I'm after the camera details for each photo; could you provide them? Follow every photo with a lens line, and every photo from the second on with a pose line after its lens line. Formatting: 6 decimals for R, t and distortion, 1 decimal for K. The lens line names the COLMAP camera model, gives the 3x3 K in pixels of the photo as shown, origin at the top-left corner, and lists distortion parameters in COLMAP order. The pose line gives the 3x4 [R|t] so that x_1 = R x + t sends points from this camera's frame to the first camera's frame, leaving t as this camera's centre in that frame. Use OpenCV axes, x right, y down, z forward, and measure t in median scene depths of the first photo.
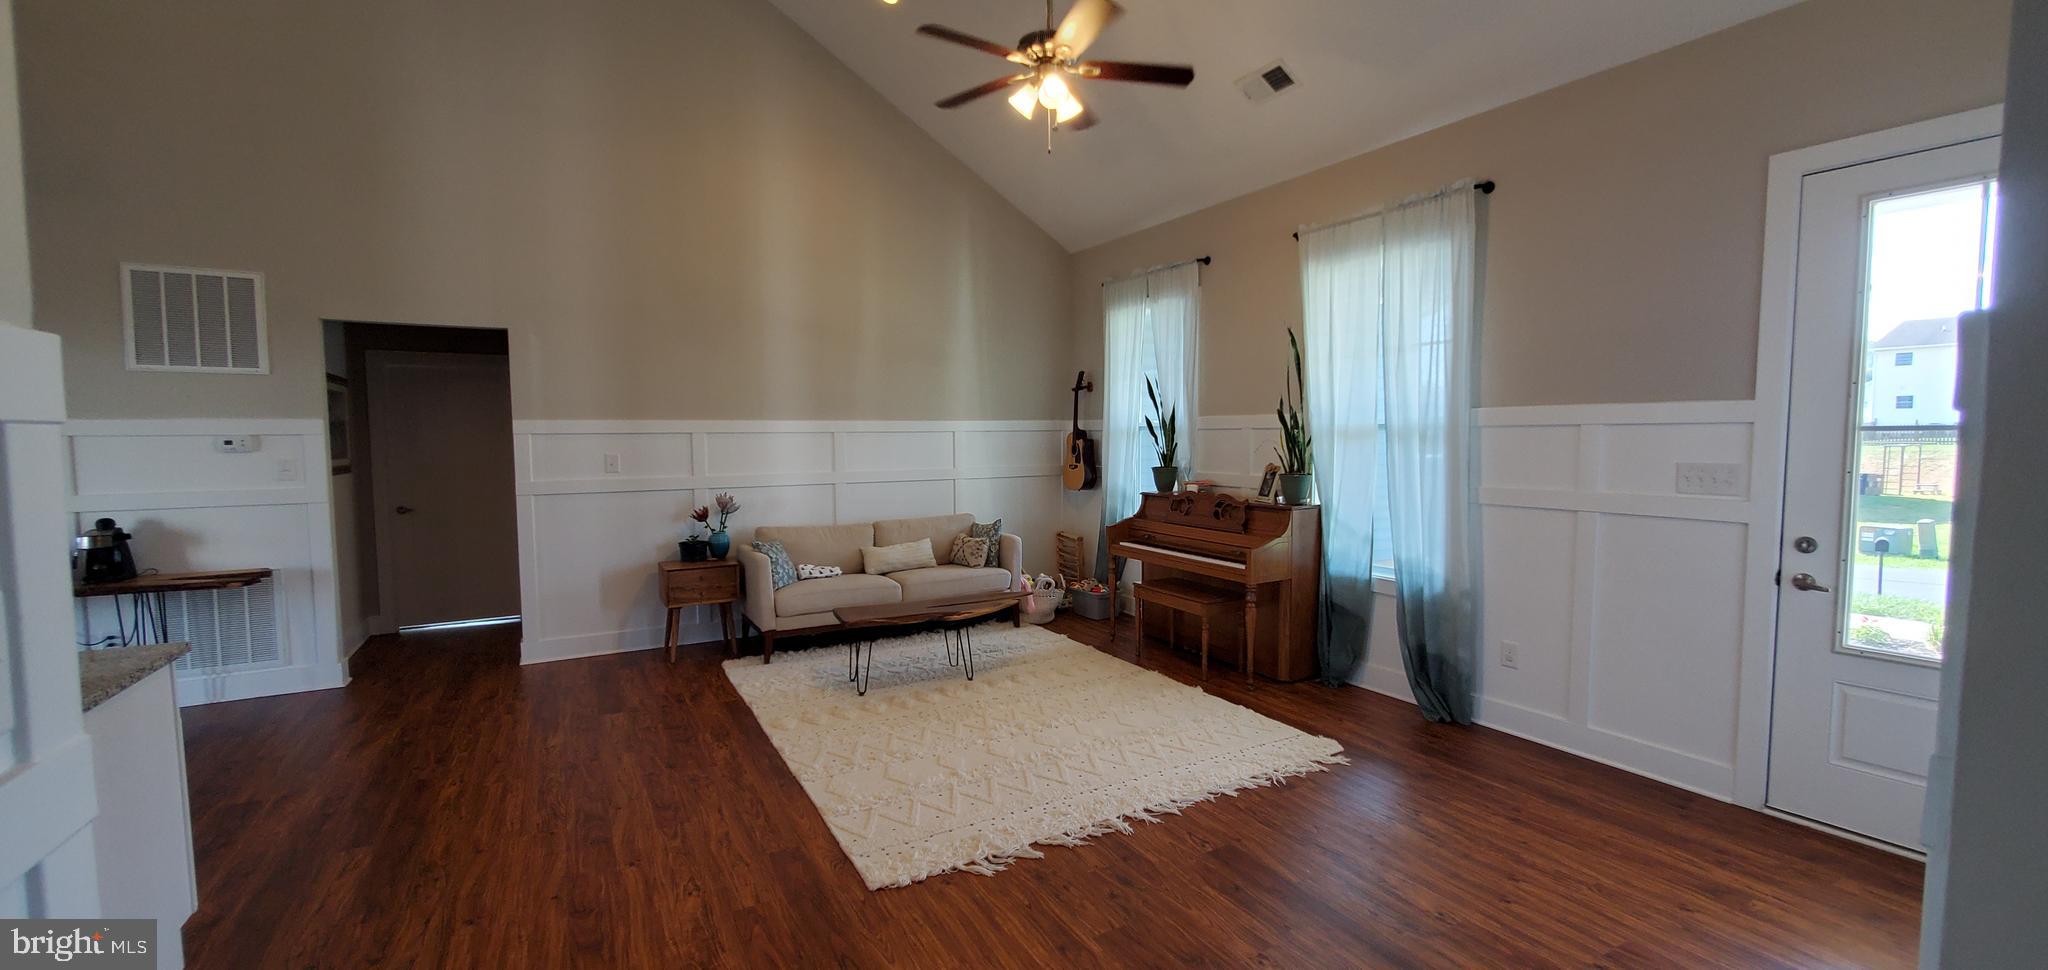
lens RADIAL K [[819.4, 0, 1038.2], [0, 819.4, 485.4], [0, 0, 1]] dist [0.007651, -0.001185]
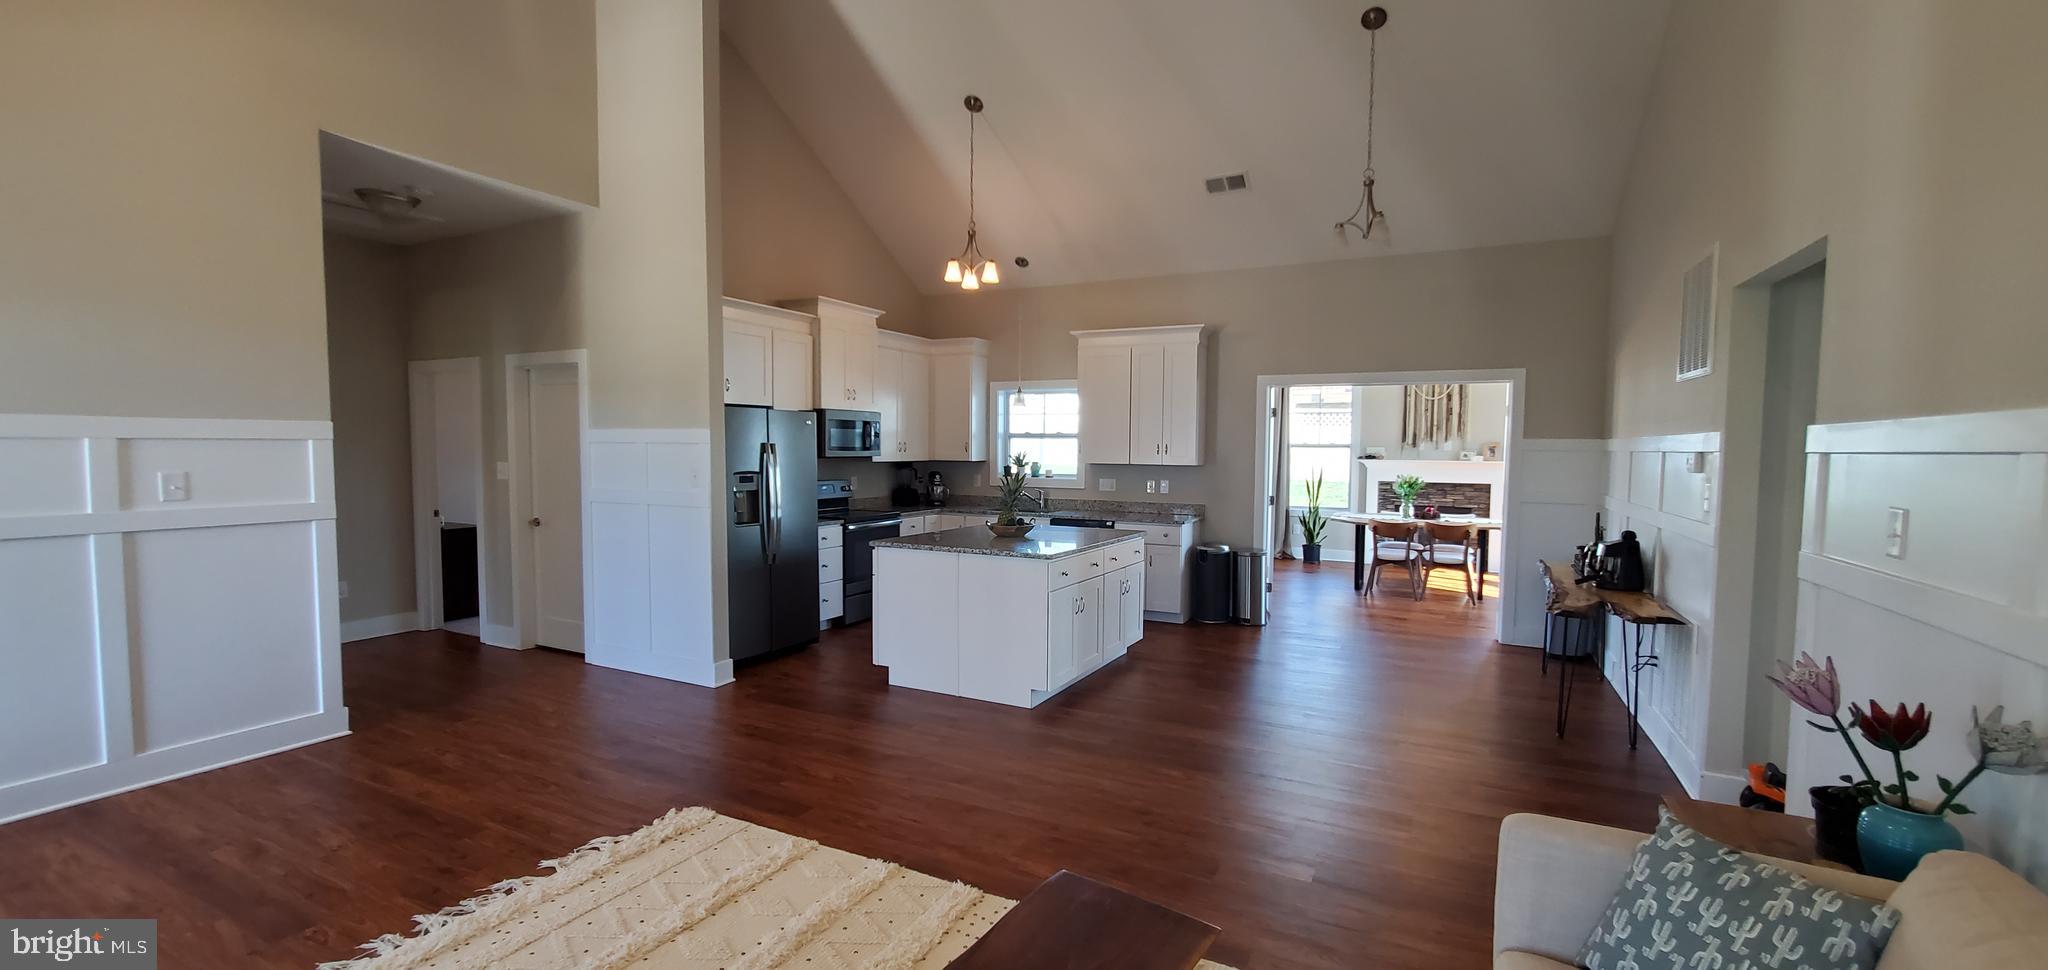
lens RADIAL K [[819.4, 0, 1034.7], [0, 819.4, 490.5], [0, 0, 1]] dist [0.007651, -0.001185]
pose [[-0.844330, 0.025917, -0.535197, 0.011525], [-0.039392, 0.993124, 0.110238, -0.083993], [0.534374, 0.114159, -0.837503, 1.267810]]
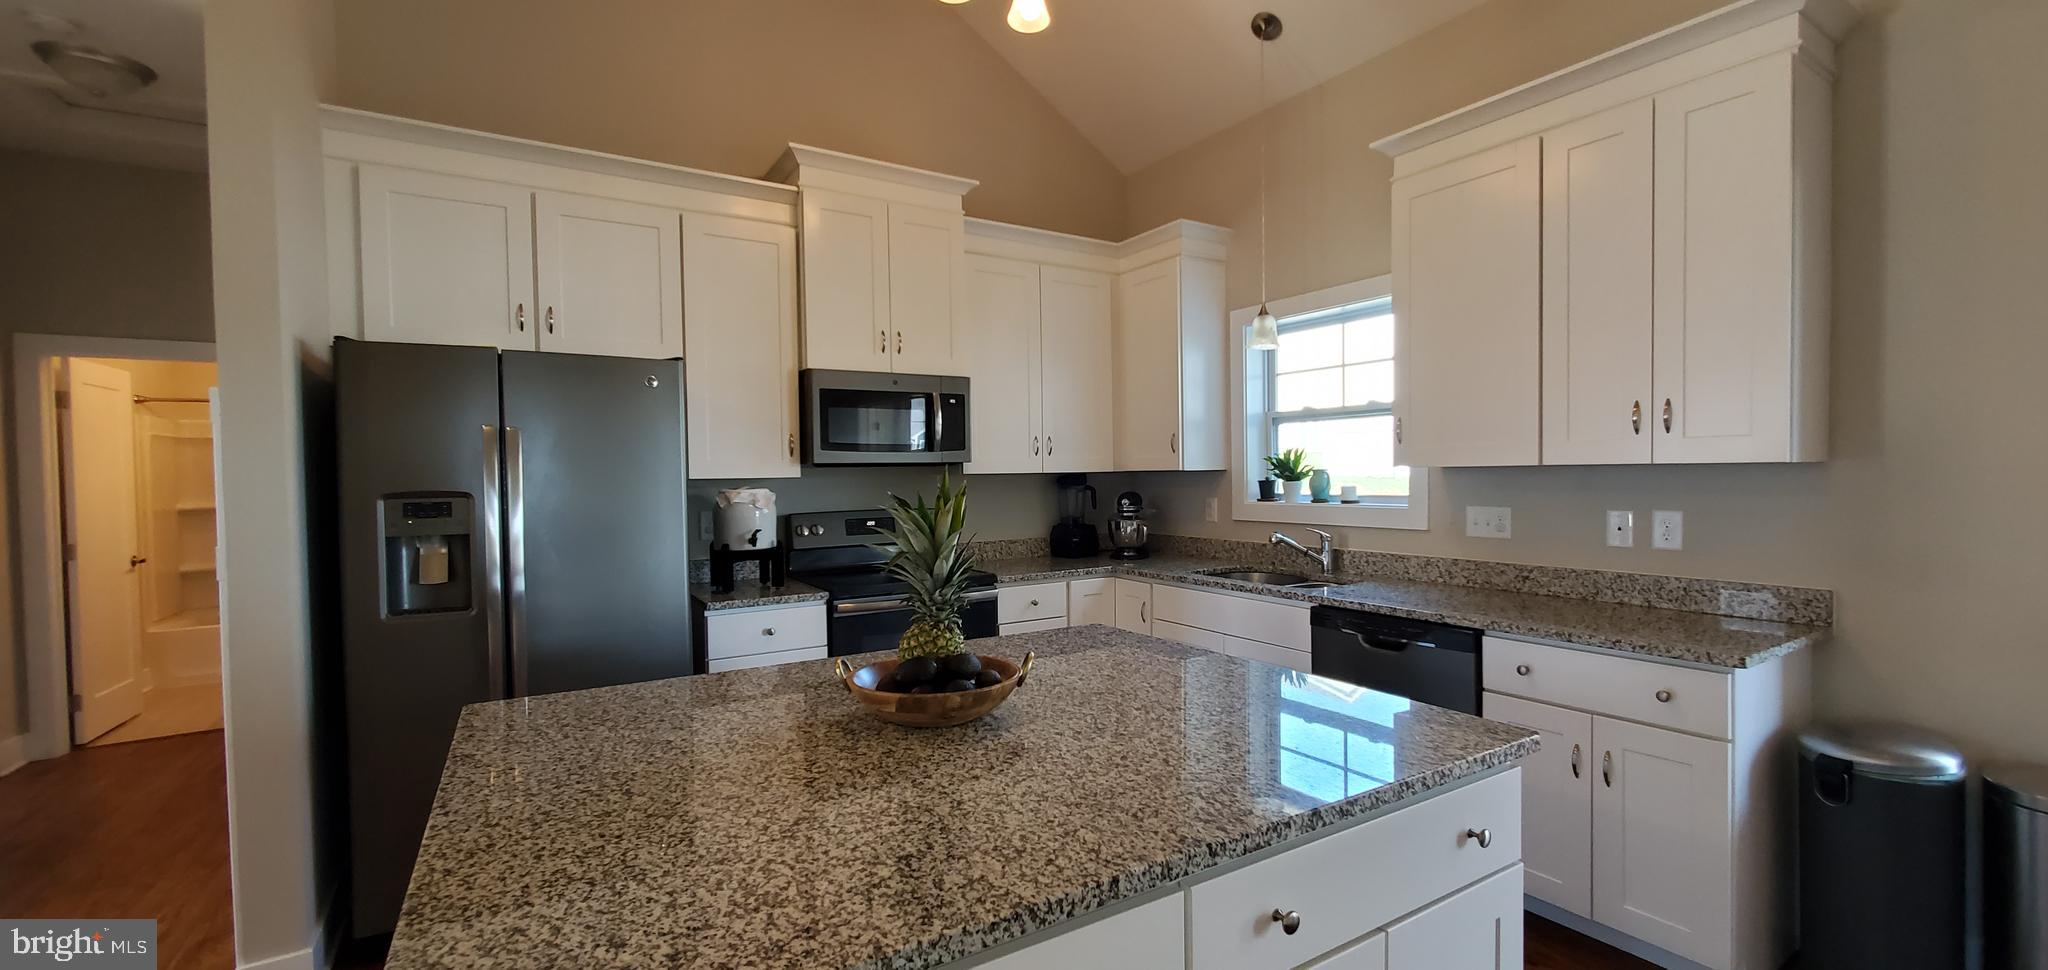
lens RADIAL K [[819.4, 0, 1037.0], [0, 819.4, 491.3], [0, 0, 1]] dist [0.007651, -0.001185]
pose [[-0.999160, 0.017877, -0.036881, -0.604894], [0.014639, 0.996164, 0.086271, -0.006084], [0.038282, 0.085659, -0.995589, 0.606714]]
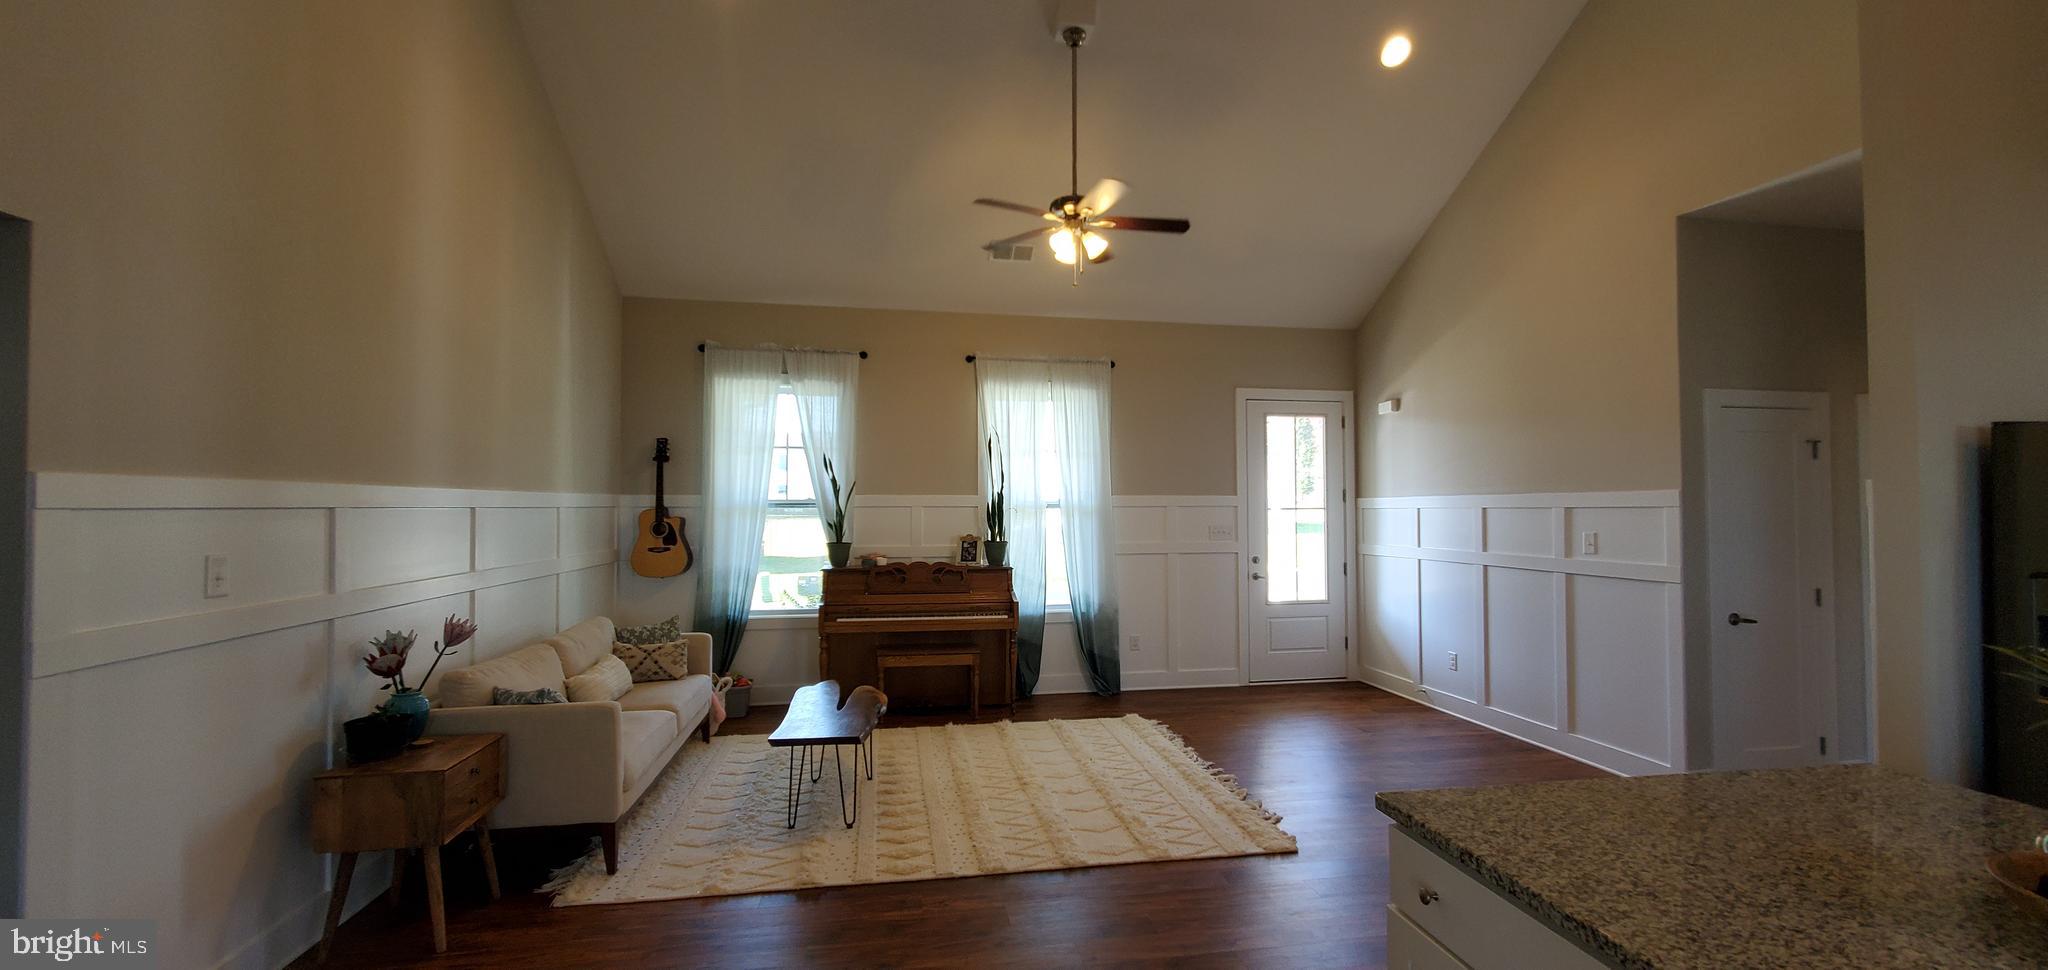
lens RADIAL K [[819.4, 0, 1045.0], [0, 819.4, 479.9], [0, 0, 1]] dist [0.007651, -0.001185]
pose [[0.338761, 0.036144, 0.940178, -0.905516], [0.059027, 0.996477, -0.059576, -0.030210], [-0.939019, 0.075678, 0.335435, 0.496789]]
